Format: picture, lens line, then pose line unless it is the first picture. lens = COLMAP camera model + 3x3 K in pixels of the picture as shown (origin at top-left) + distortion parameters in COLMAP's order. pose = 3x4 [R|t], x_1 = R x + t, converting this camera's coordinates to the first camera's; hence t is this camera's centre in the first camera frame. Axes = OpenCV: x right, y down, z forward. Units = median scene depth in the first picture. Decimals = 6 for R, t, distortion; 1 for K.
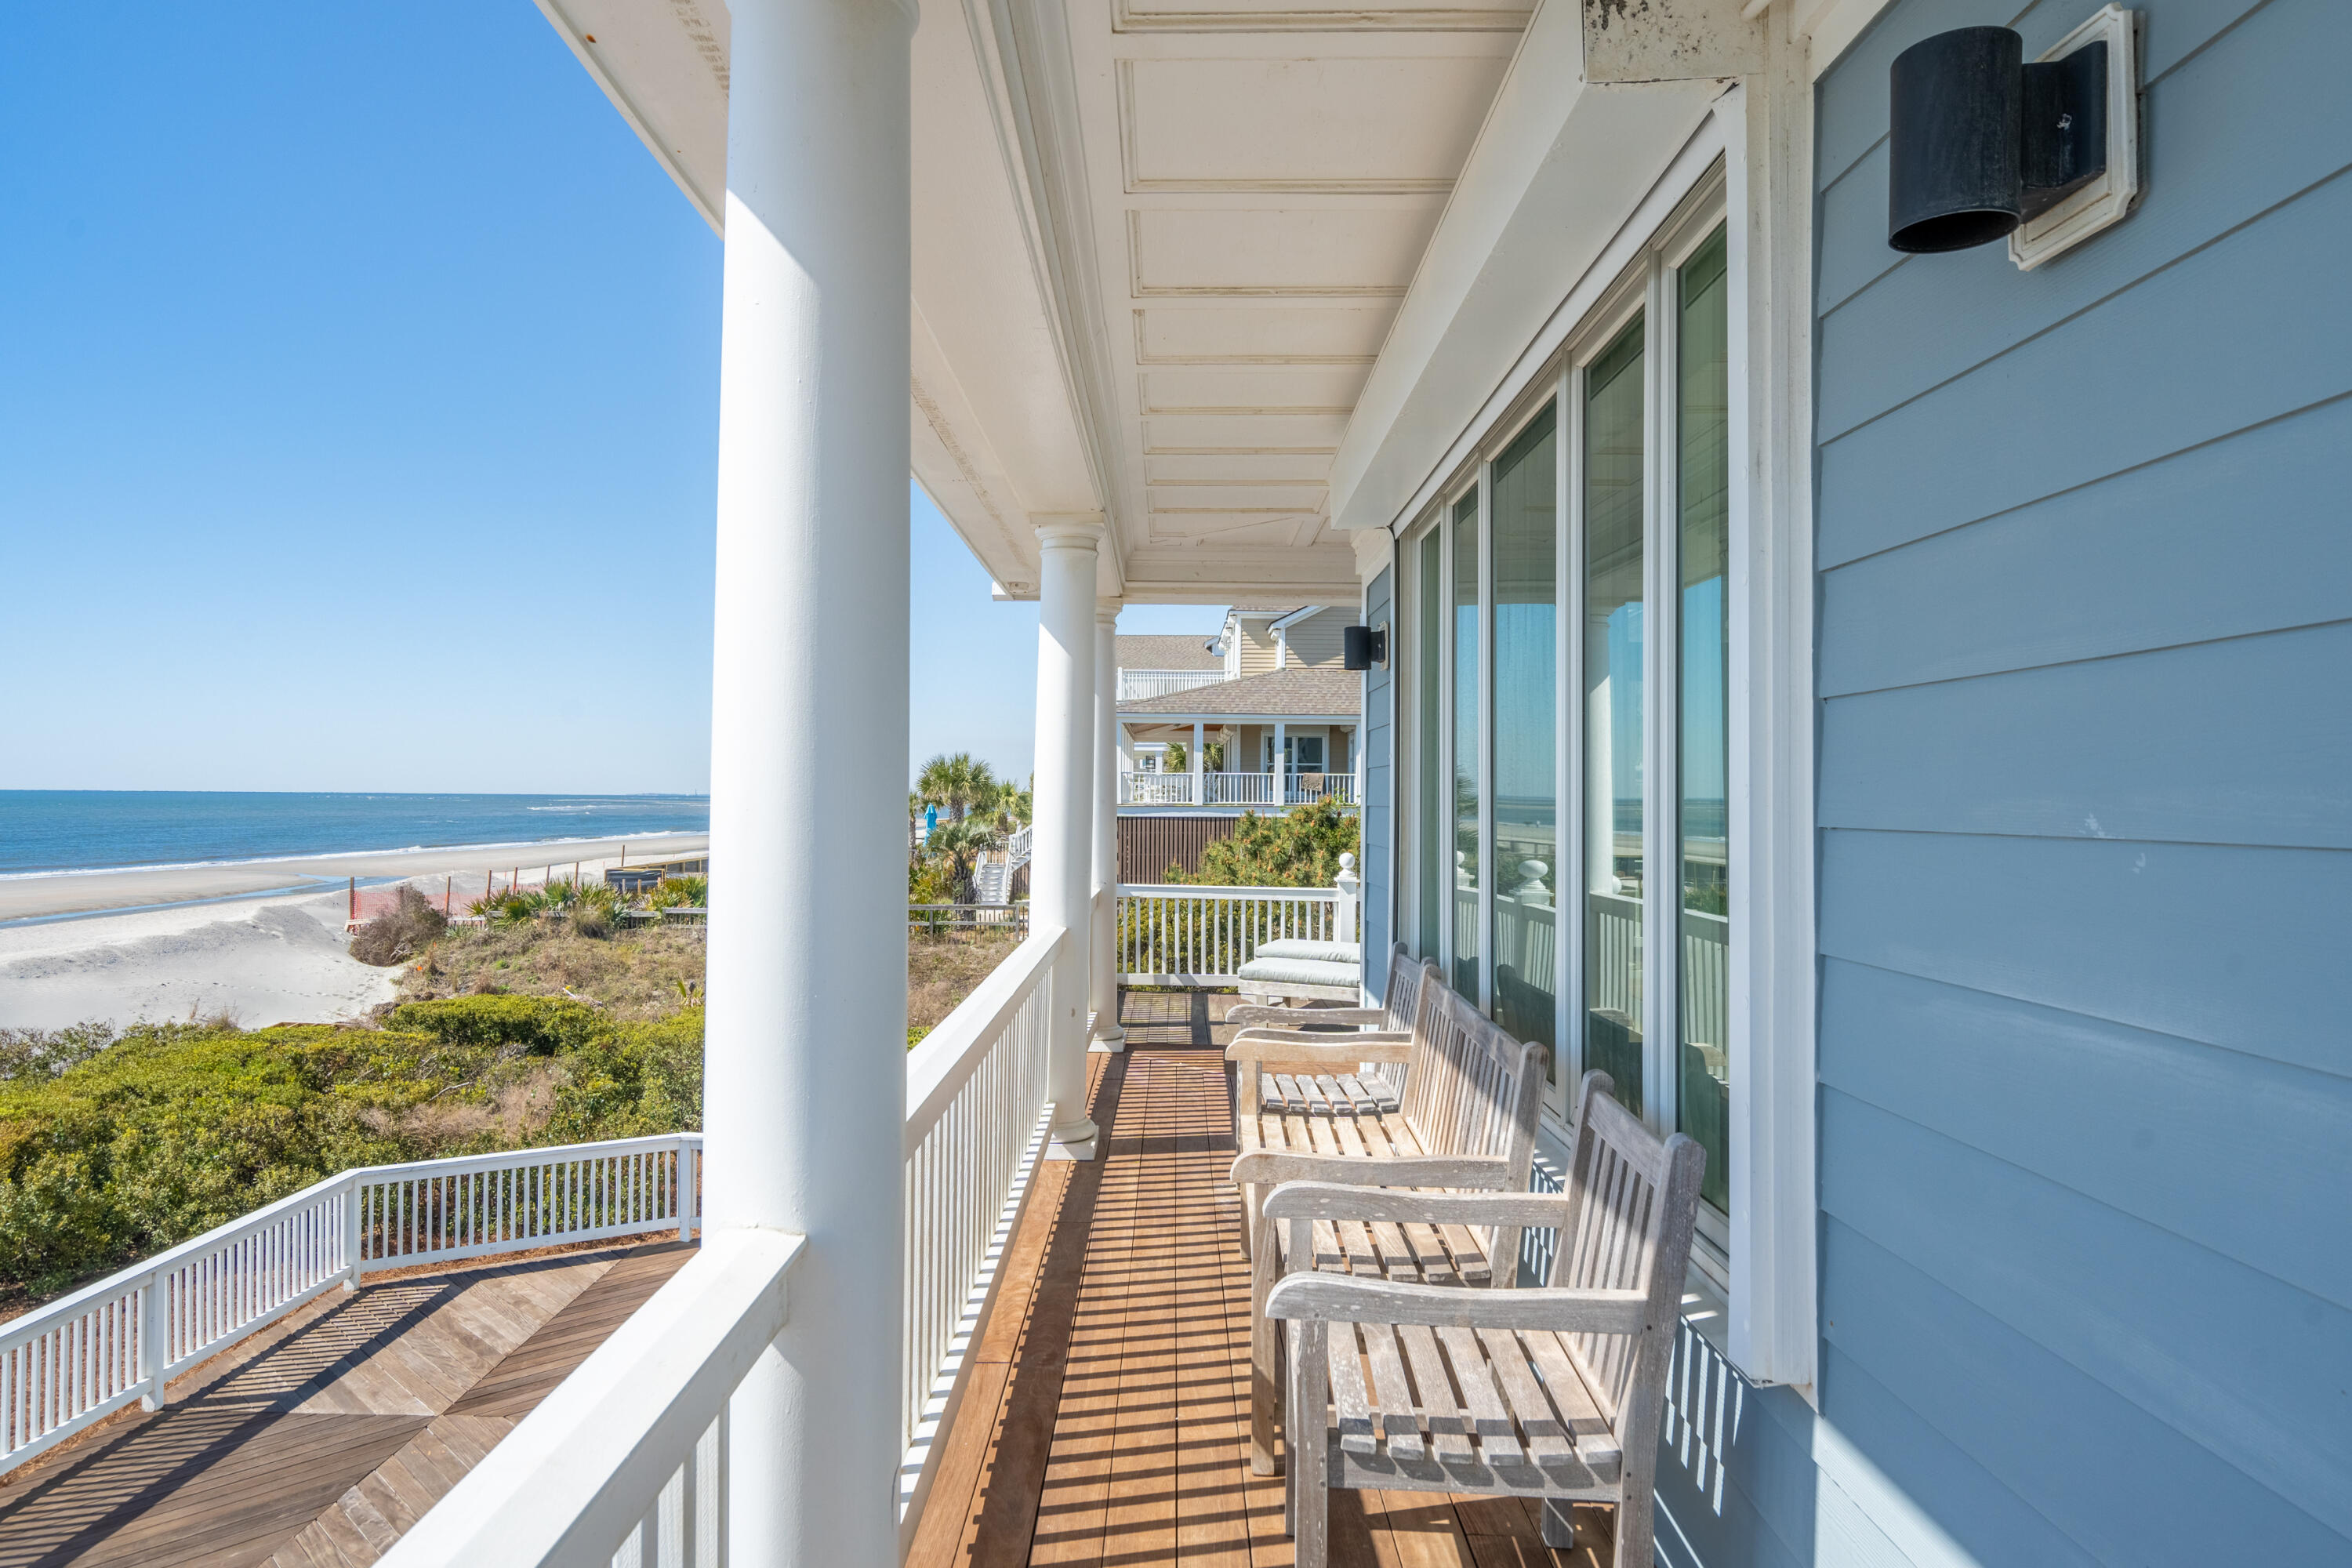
lens RADIAL K [[1478.2, 0, 1176.0], [0, 1478.2, 784.0], [0, 0, 1]] dist [0.022625, 0.000109]
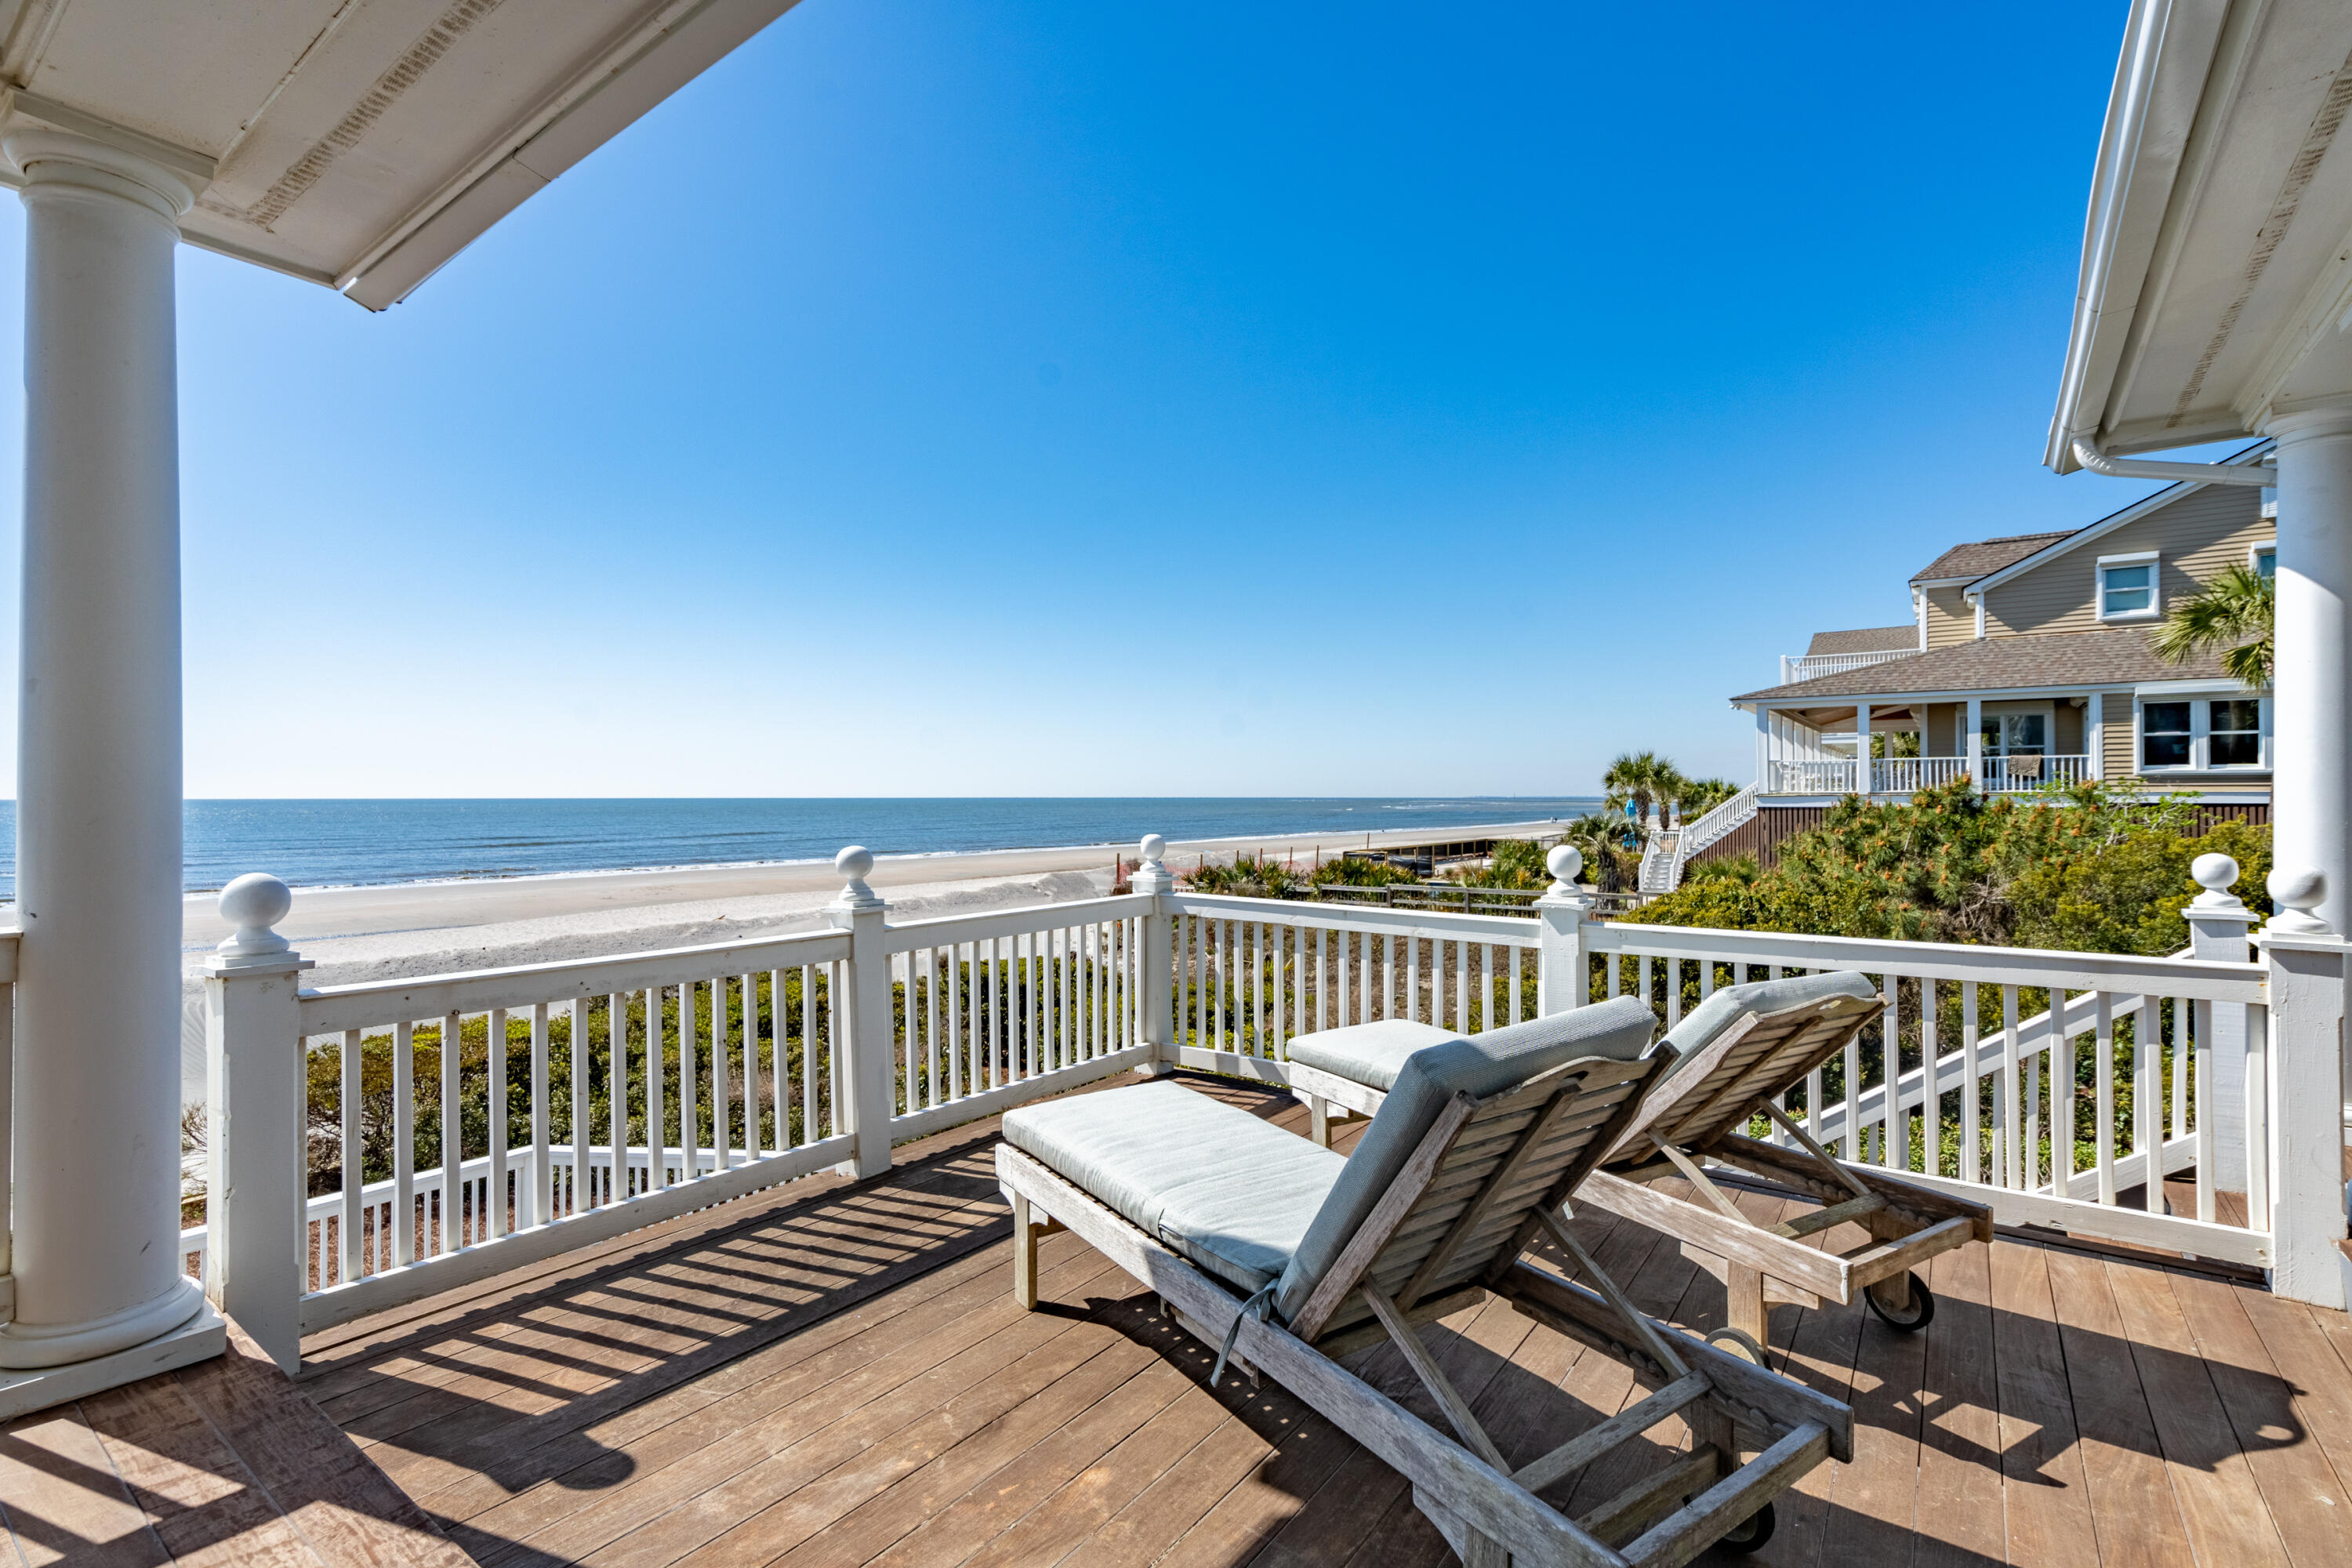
lens RADIAL K [[1084.2, 0, 1176.0], [0, 1084.2, 784.0], [0, 0, 1]] dist [0.003829, 0.001236]
pose [[0.807304, -0.017000, -0.589891, 0.096788], [0.013515, 0.999855, -0.010319, 0.012958], [0.589981, 0.000358, 0.807417, 0.290144]]
